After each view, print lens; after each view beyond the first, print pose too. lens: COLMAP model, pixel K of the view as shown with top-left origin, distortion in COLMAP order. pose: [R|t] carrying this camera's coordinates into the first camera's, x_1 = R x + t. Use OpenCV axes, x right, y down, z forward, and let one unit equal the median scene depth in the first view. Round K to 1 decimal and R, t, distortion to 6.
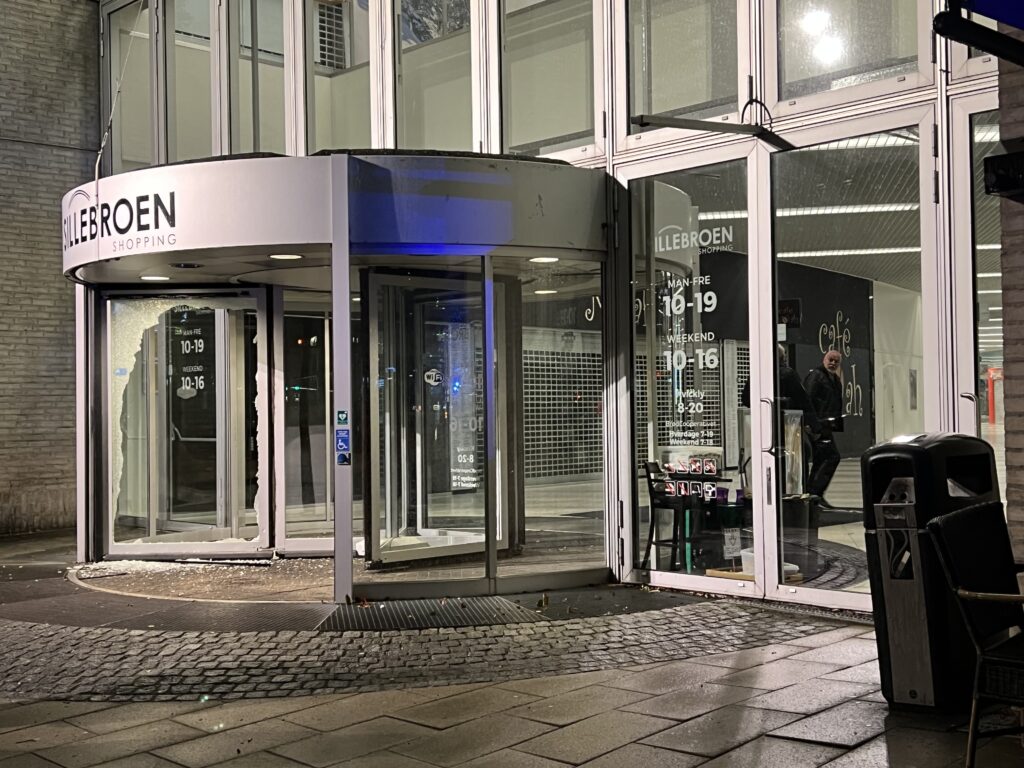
lens RADIAL K [[1301.0, 0, 509.8], [0, 1301.0, 380.7], [0, 0, 1]] dist [0.040441, 0.000000]
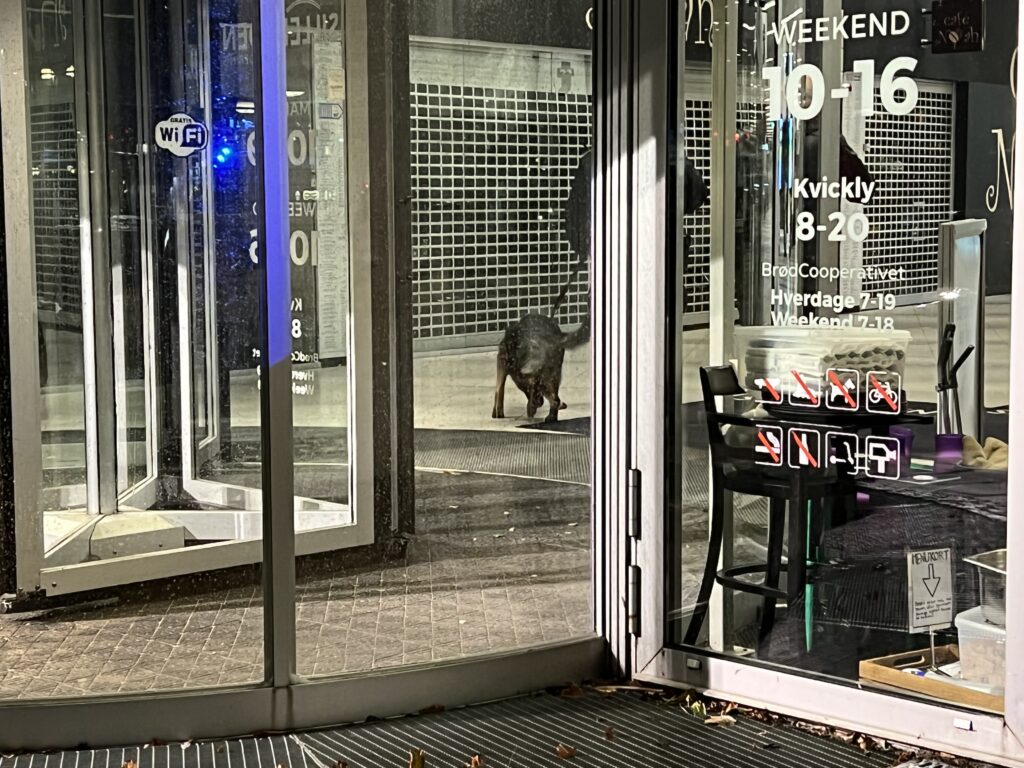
lens RADIAL K [[2006.5, 0, 511.1], [0, 2006.5, 387.5], [0, 0, 1]] dist [0.066768, 0.000000]
pose [[0.999877, 0.008271, 0.013363, 0.041857], [-0.009818, 0.992704, 0.120176, -0.000966], [-0.012271, -0.120293, 0.992663, 0.430029]]
